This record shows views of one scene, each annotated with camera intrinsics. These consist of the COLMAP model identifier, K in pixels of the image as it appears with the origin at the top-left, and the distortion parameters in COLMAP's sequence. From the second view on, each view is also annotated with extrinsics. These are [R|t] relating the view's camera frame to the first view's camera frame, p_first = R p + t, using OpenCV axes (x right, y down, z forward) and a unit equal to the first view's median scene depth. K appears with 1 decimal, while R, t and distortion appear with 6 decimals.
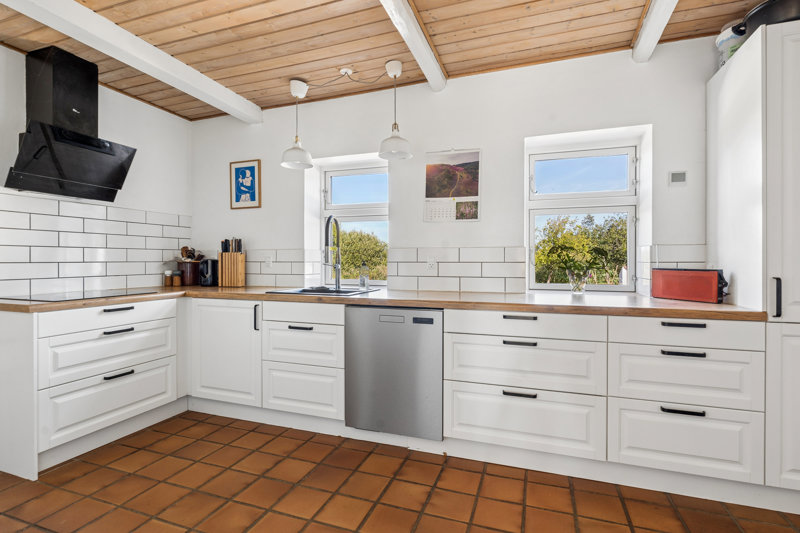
lens RADIAL K [[390.2, 0, 400.0], [0, 390.2, 266.5], [0, 0, 1]] dist [0.000917, -0.000058]
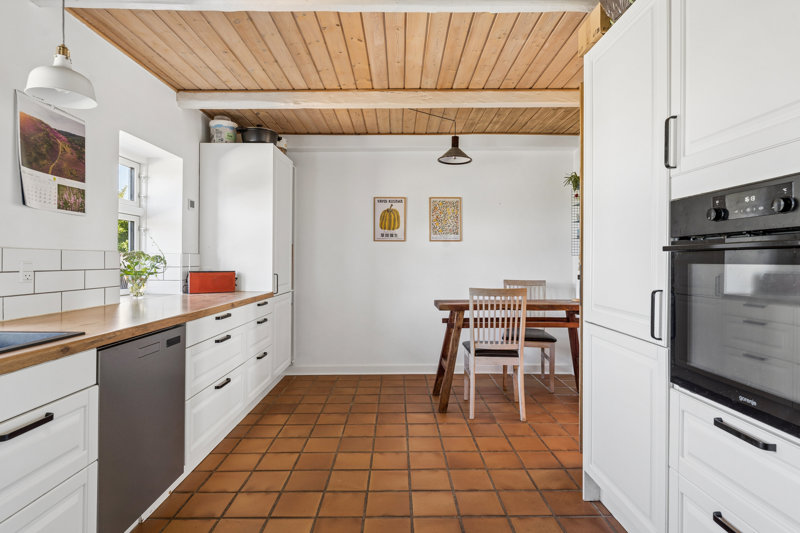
lens RADIAL K [[418.5, 0, 400.0], [0, 418.5, 266.5], [0, 0, 1]] dist [-0.030039, 0.000051]
pose [[-0.345235, -0.014002, 0.938412, -0.766930], [0.013152, 0.999718, 0.019755, -0.025564], [-0.938424, 0.019162, -0.344953, 0.702809]]
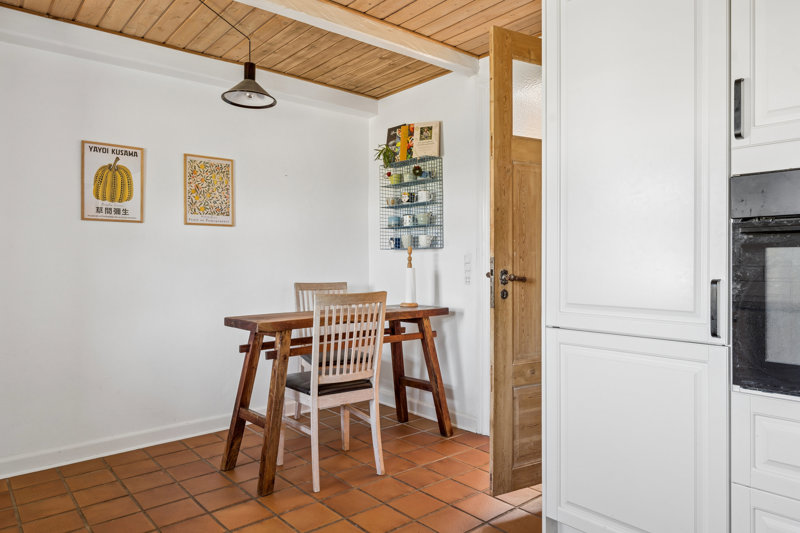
lens RADIAL K [[525.5, 0, 400.0], [0, 525.5, 266.5], [0, 0, 1]] dist [-0.003486, -0.003104]
pose [[-0.871081, -0.001673, 0.491137, -0.586222], [0.009867, 0.999733, 0.020905, -0.018499], [-0.491041, 0.023055, -0.870831, 0.782971]]
